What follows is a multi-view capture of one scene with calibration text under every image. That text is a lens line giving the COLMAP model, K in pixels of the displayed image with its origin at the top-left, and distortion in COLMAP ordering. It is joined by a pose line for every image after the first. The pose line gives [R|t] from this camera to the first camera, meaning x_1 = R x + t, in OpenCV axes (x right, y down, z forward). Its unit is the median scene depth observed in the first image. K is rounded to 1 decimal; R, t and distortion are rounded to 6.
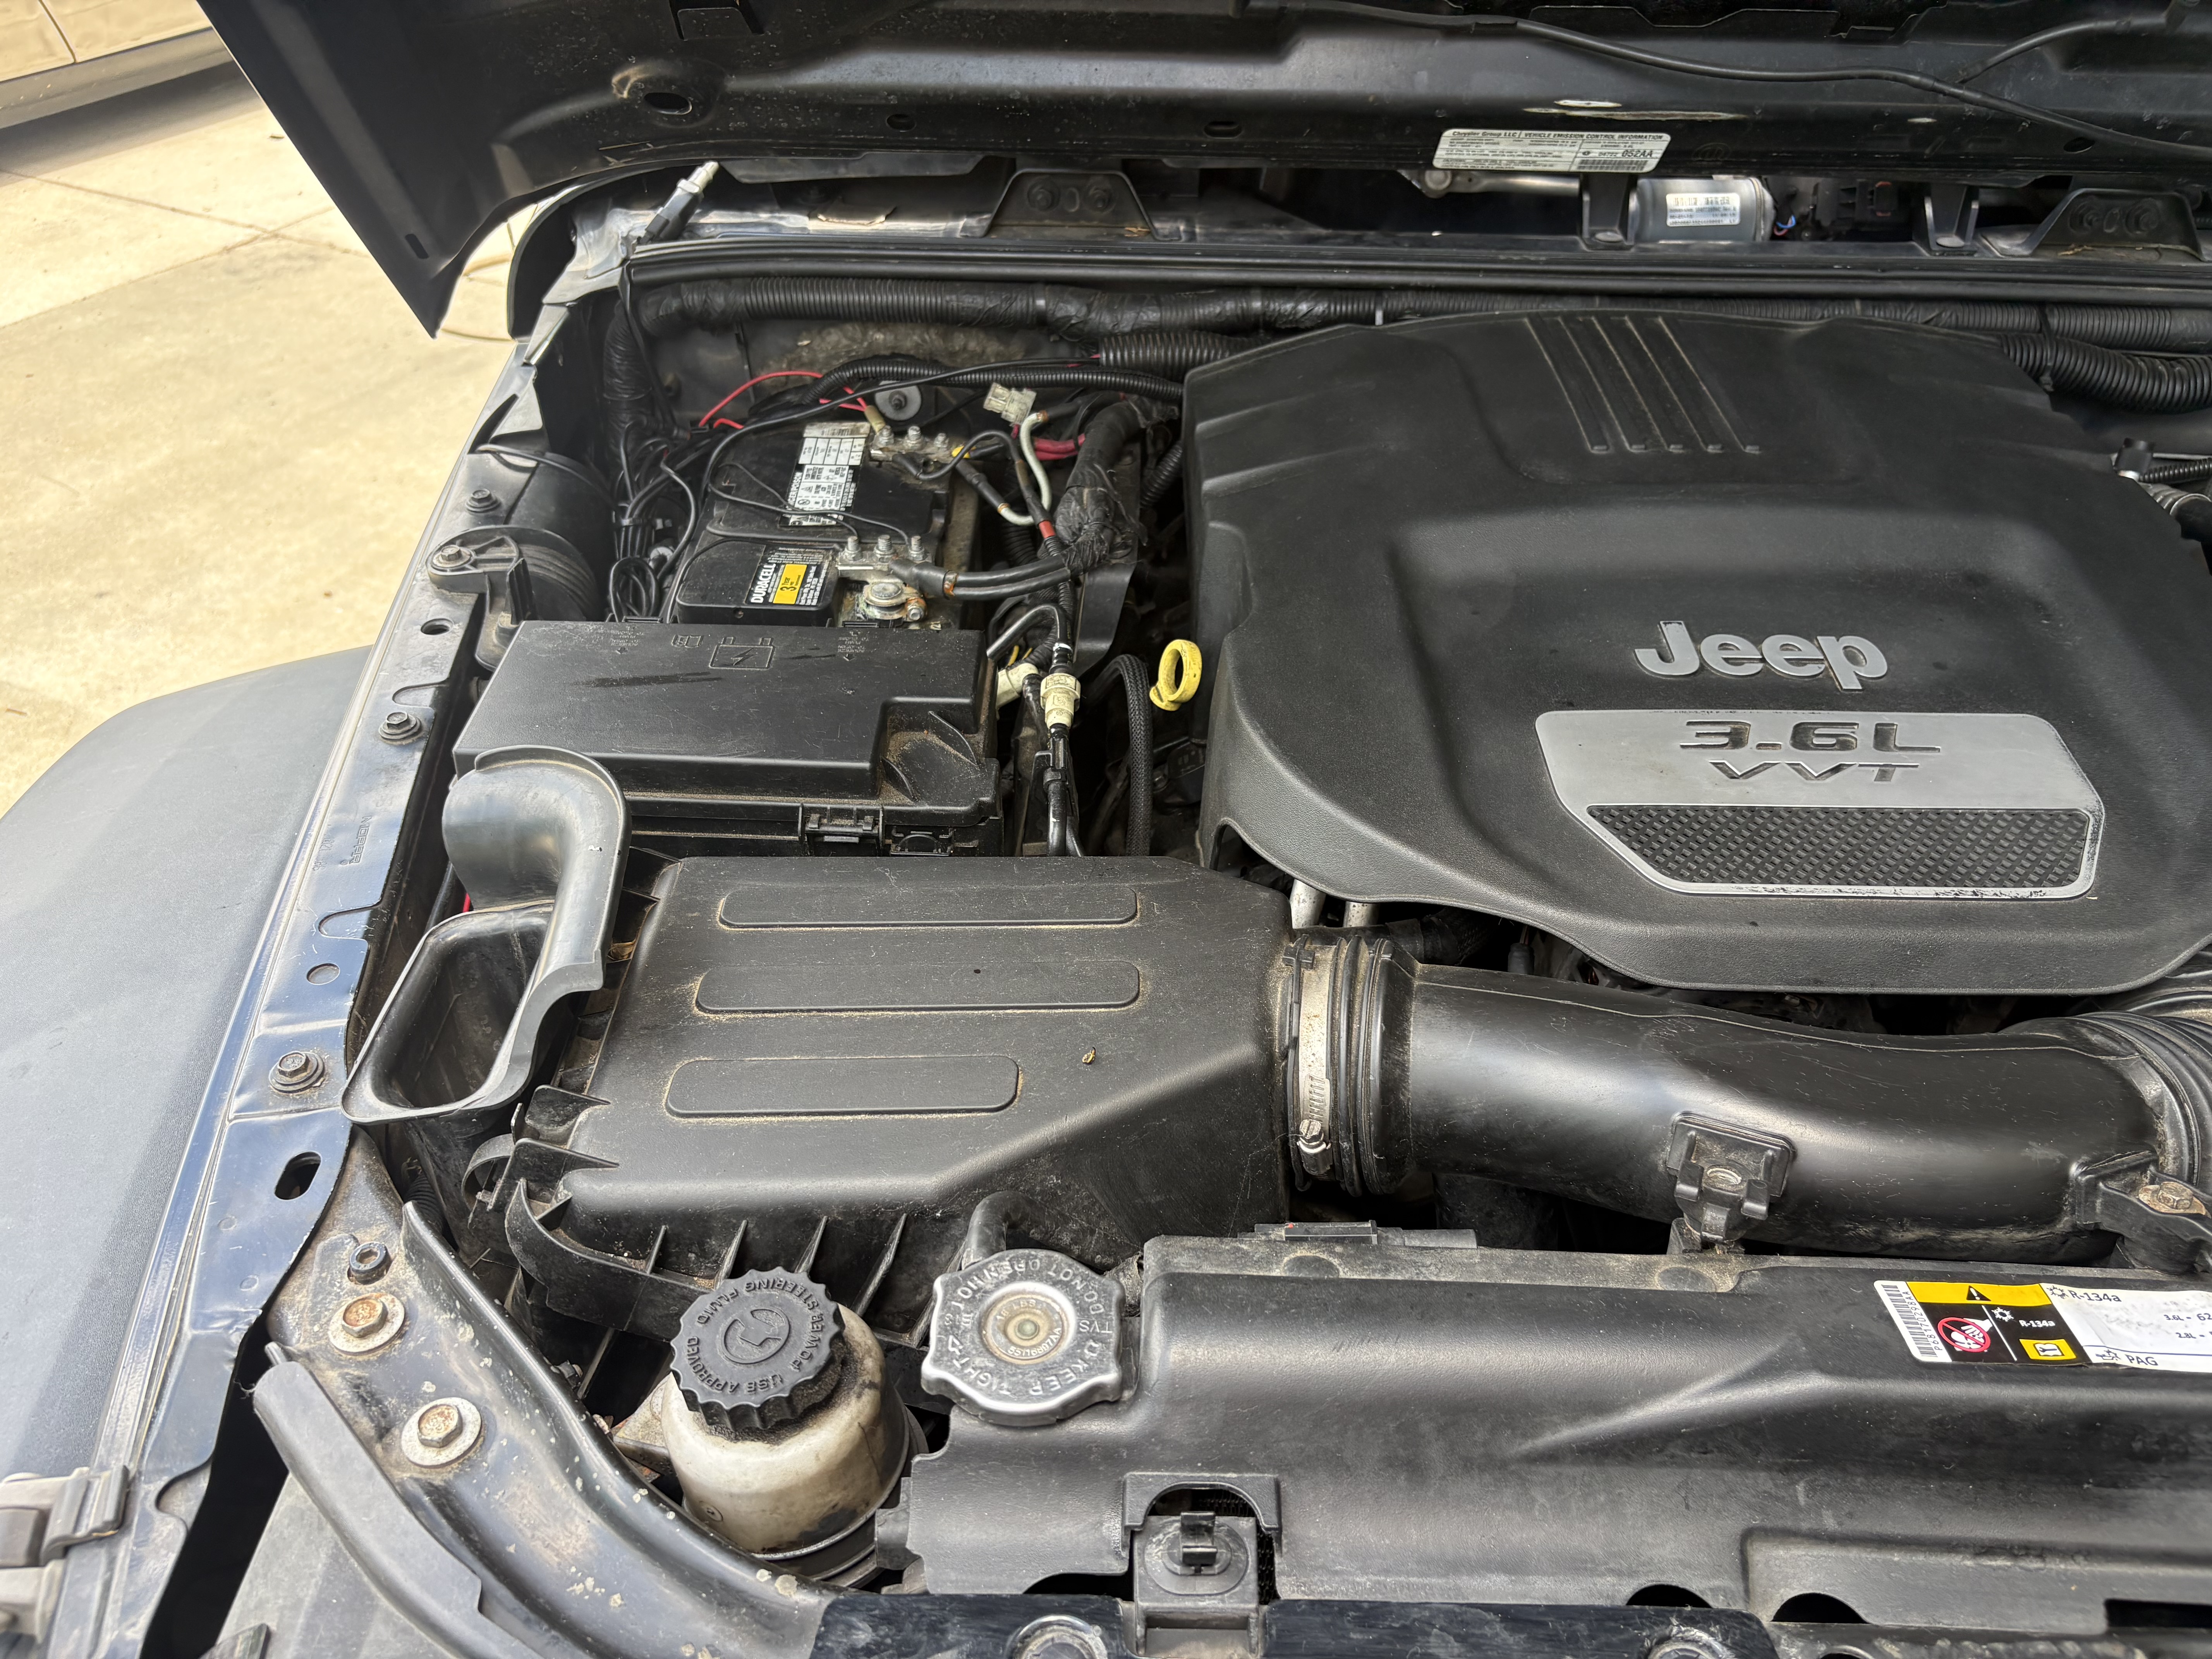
lens RADIAL K [[1701.3, 0, 1106.0], [0, 1701.3, 829.5], [0, 0, 1]] dist [0.018474, 0.001092]
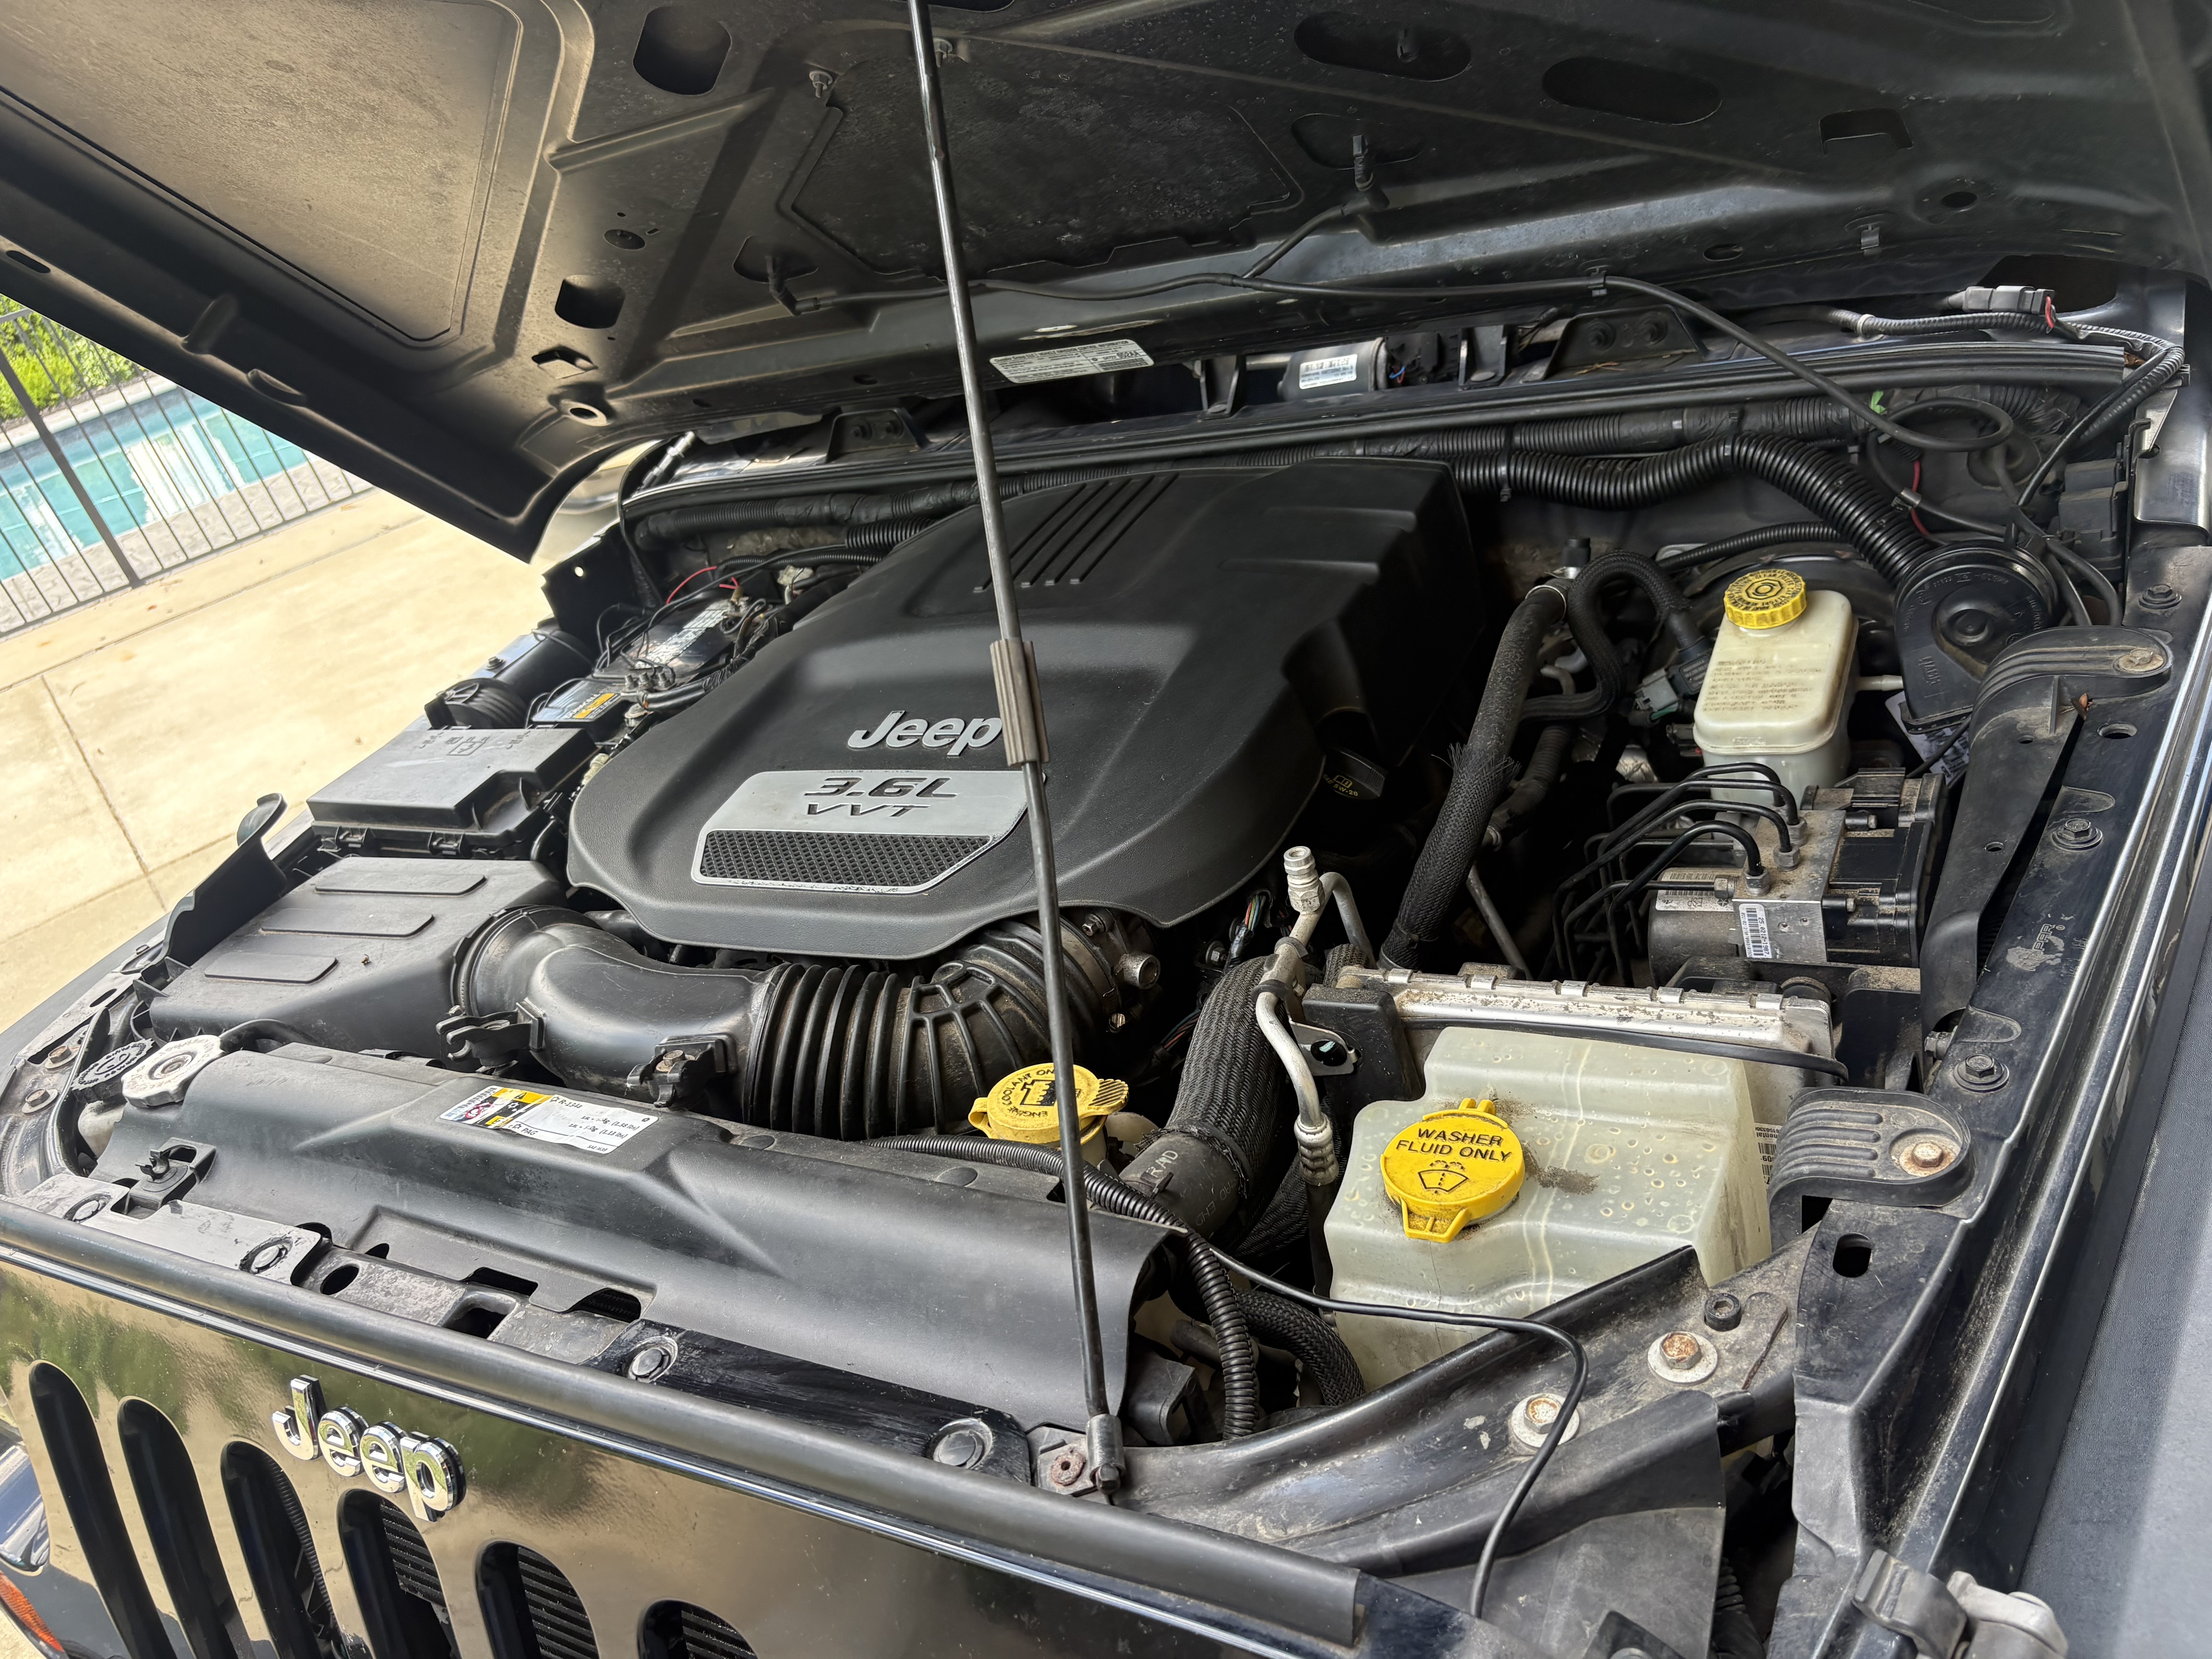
lens RADIAL K [[1701.3, 0, 1106.0], [0, 1701.3, 829.5], [0, 0, 1]] dist [0.018474, 0.001092]
pose [[0.853742, 0.005246, -0.520670, 0.919886], [-0.046004, 0.996799, -0.065391, 0.045533], [0.518660, 0.079780, 0.851250, -0.075847]]
